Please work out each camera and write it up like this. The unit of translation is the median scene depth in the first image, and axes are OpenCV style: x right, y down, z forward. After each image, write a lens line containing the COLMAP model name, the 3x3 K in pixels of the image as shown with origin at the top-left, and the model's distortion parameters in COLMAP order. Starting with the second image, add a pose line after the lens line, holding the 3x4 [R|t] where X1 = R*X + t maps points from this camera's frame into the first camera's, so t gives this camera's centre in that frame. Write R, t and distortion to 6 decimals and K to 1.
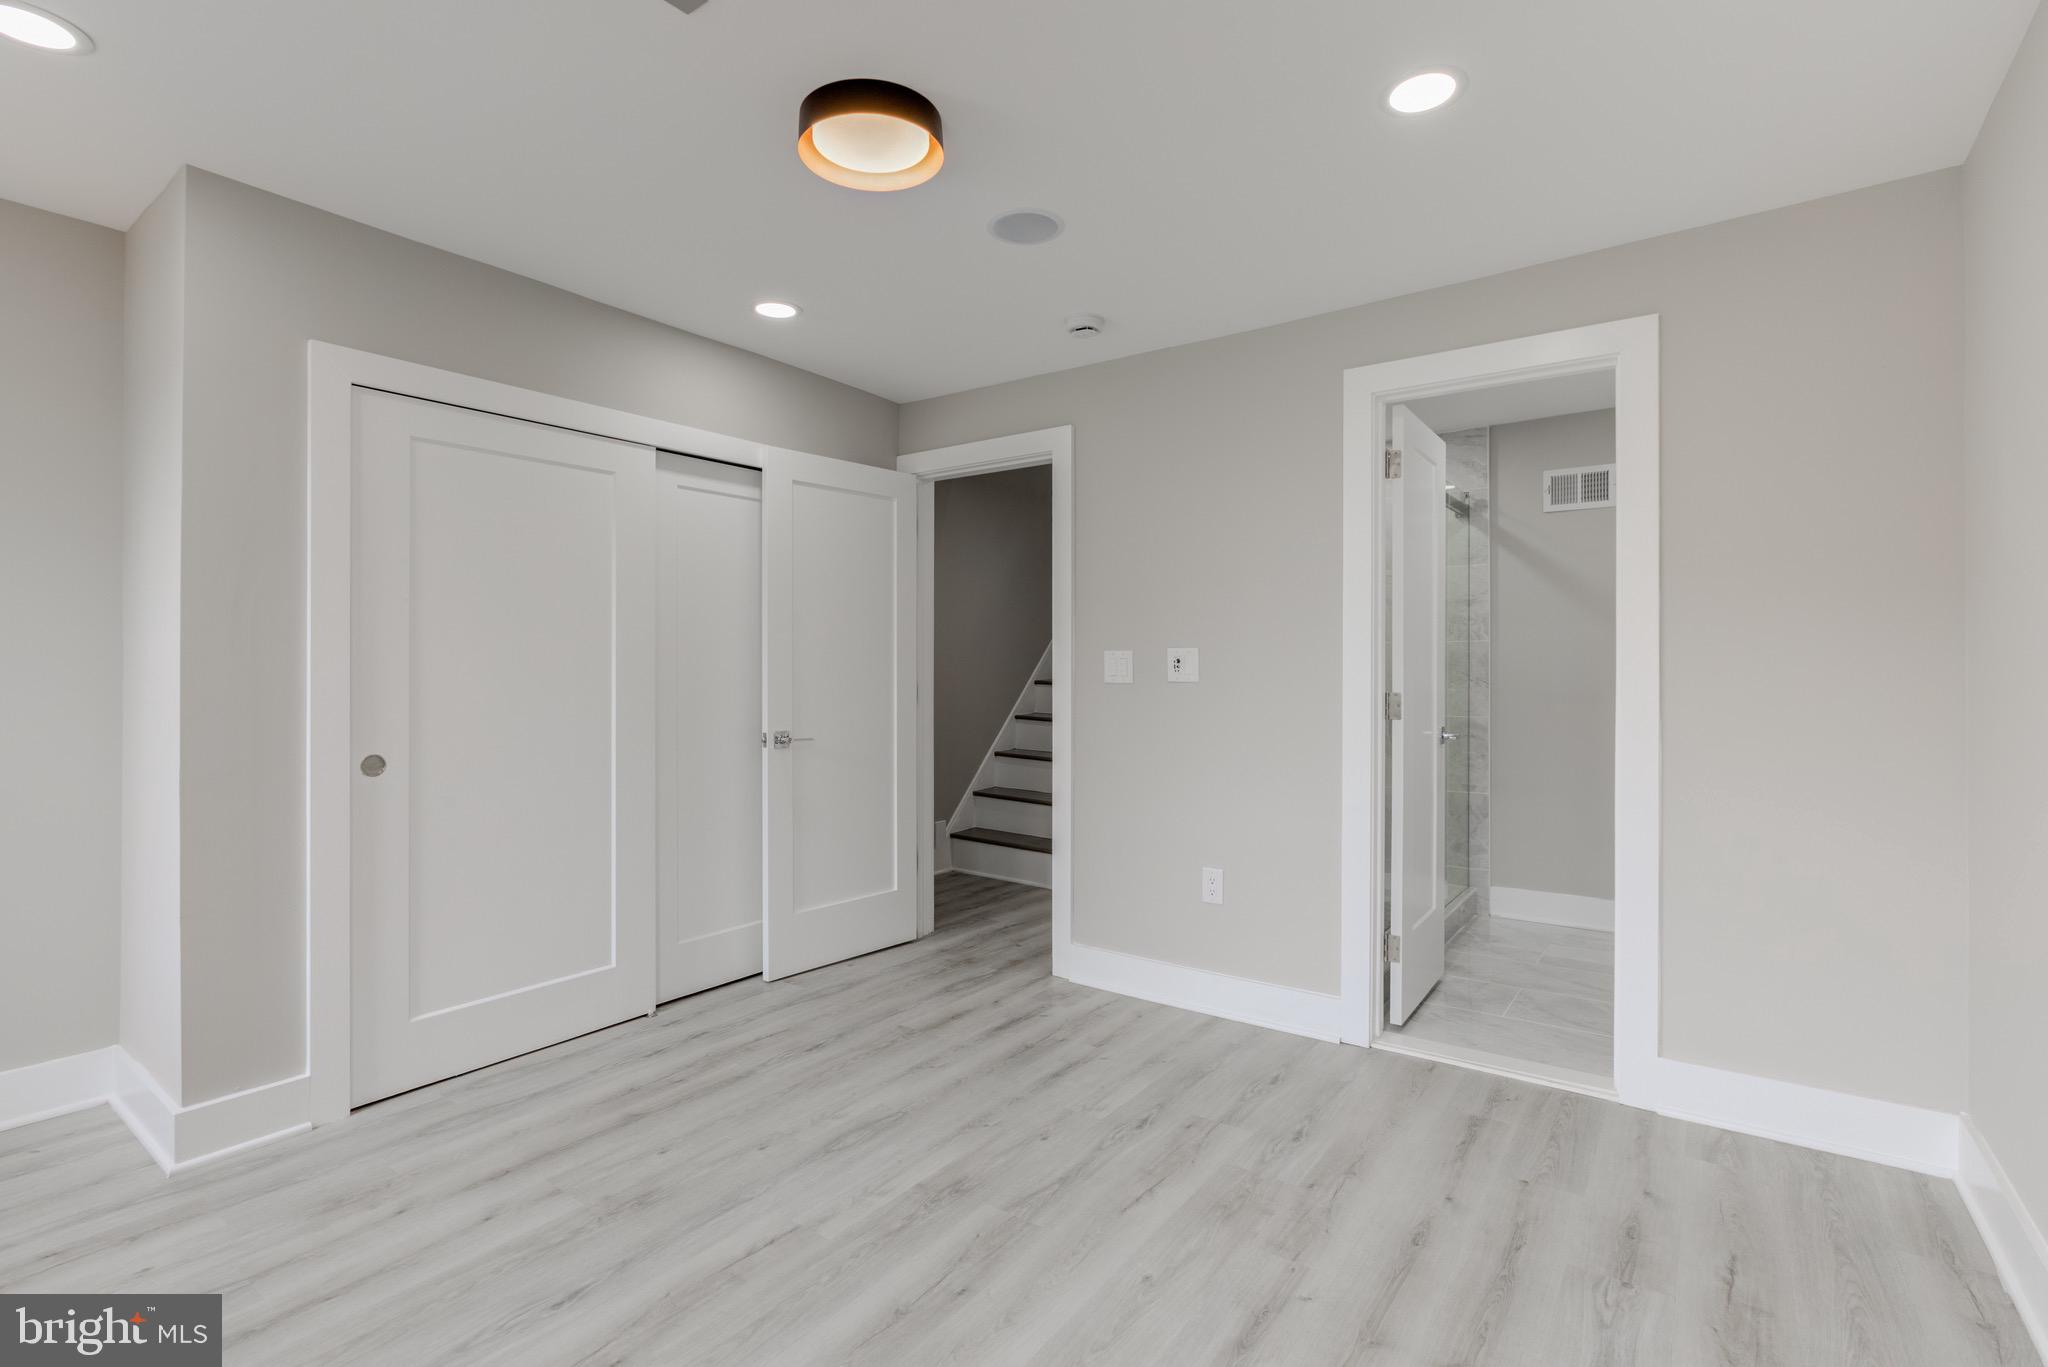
lens RADIAL K [[935.5, 0, 1036.5], [0, 935.5, 667.1], [0, 0, 1]] dist [-0.010207, 0.005915]
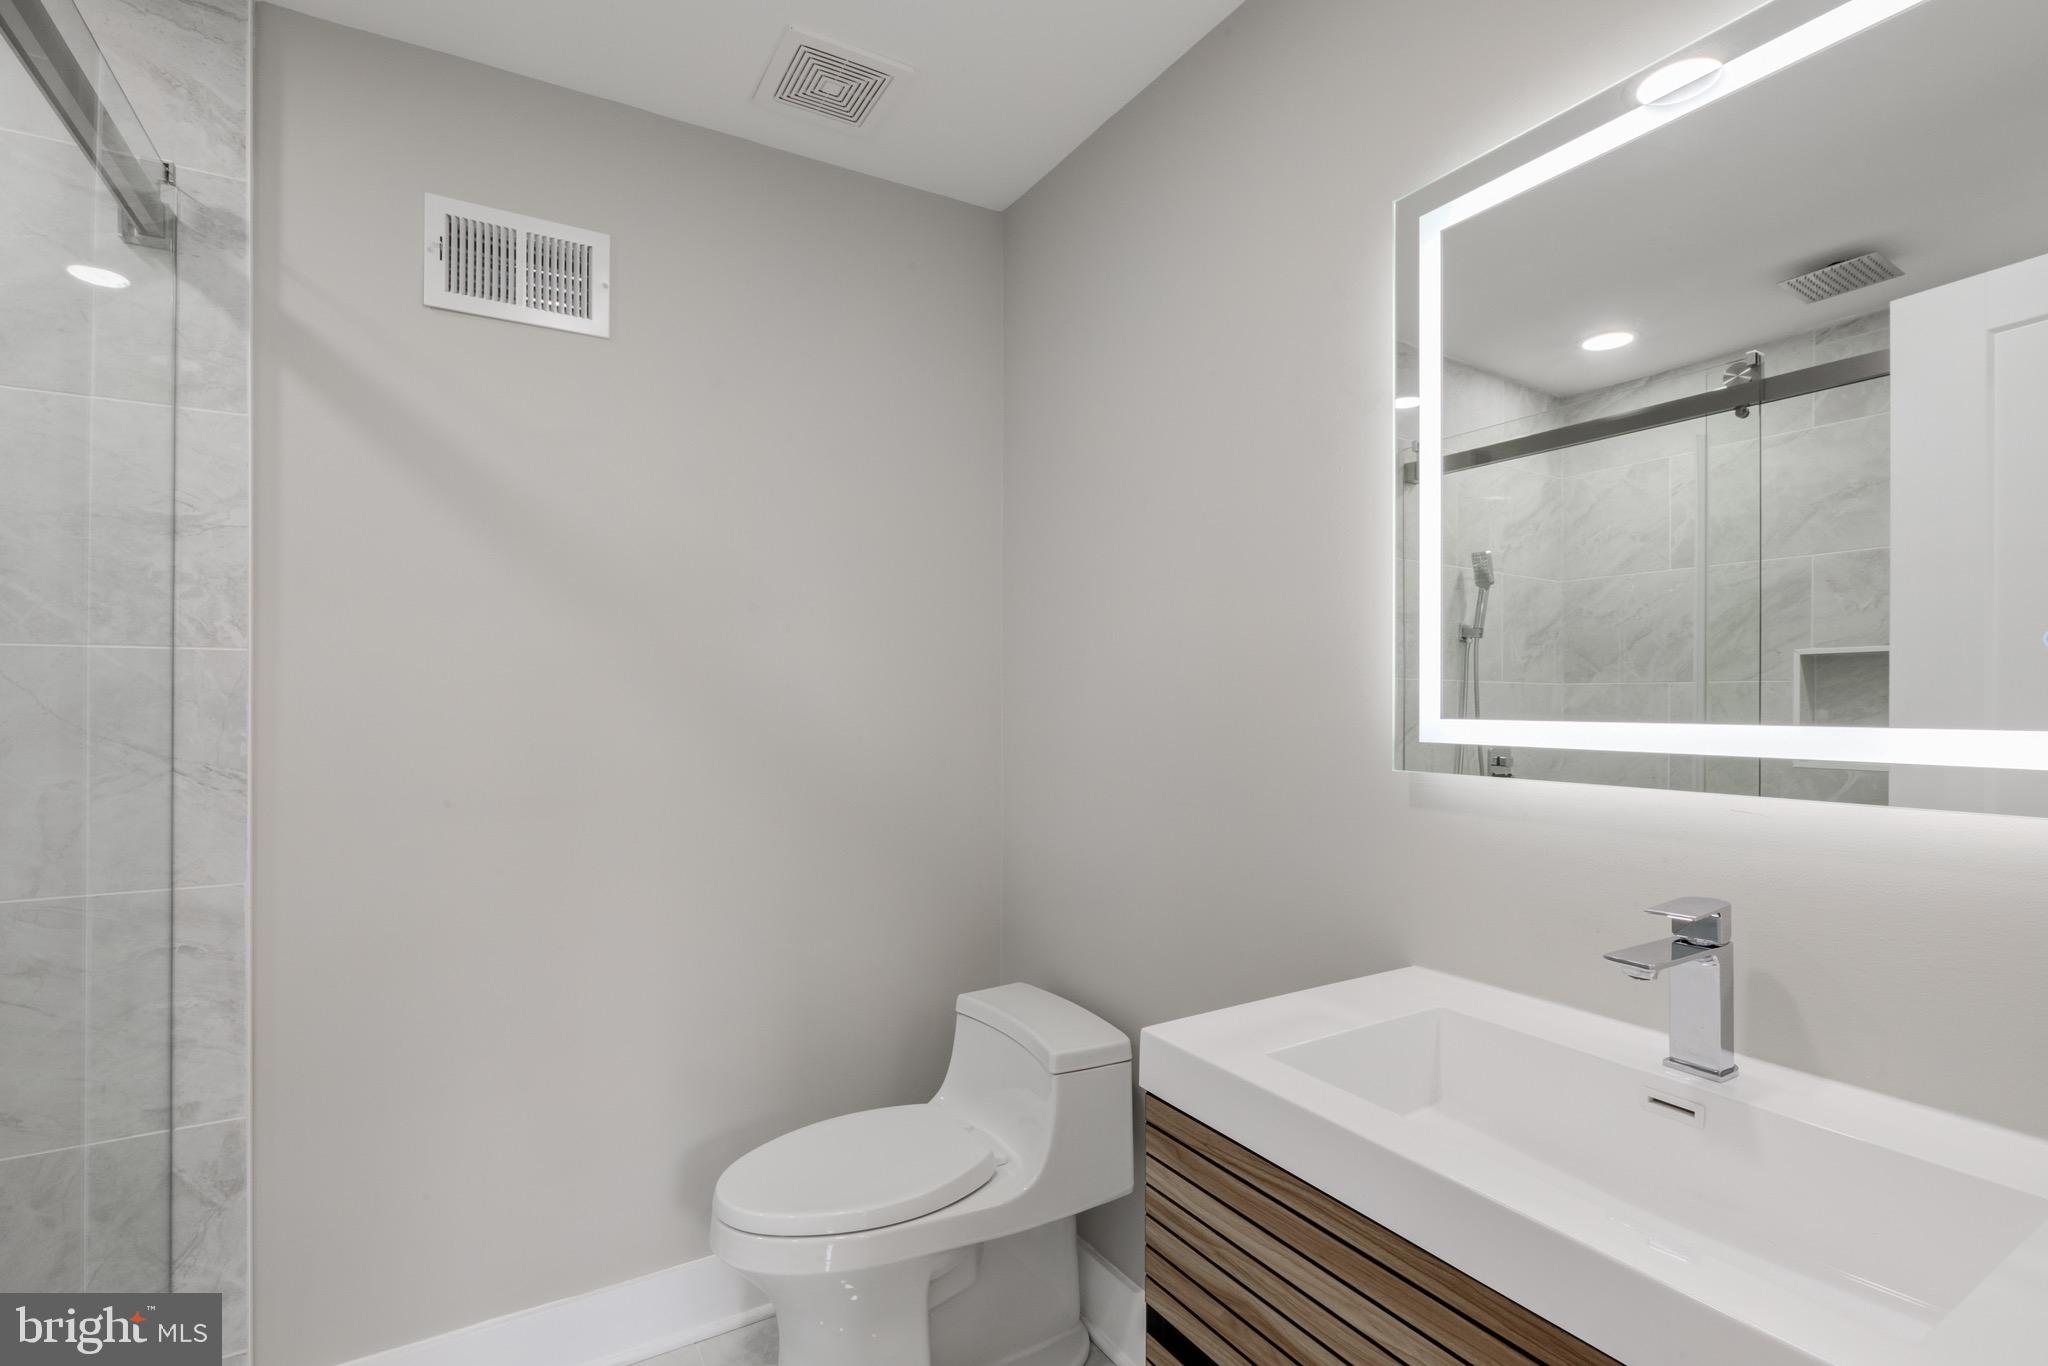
lens RADIAL K [[935.5, 0, 1019.0], [0, 935.5, 698.5], [0, 0, 1]] dist [-0.010207, 0.005915]
pose [[0.391208, 0.003813, 0.920294, 0.288851], [-0.001531, 0.999993, -0.003492, -0.009996], [-0.920301, -0.000043, 0.391211, 0.621180]]
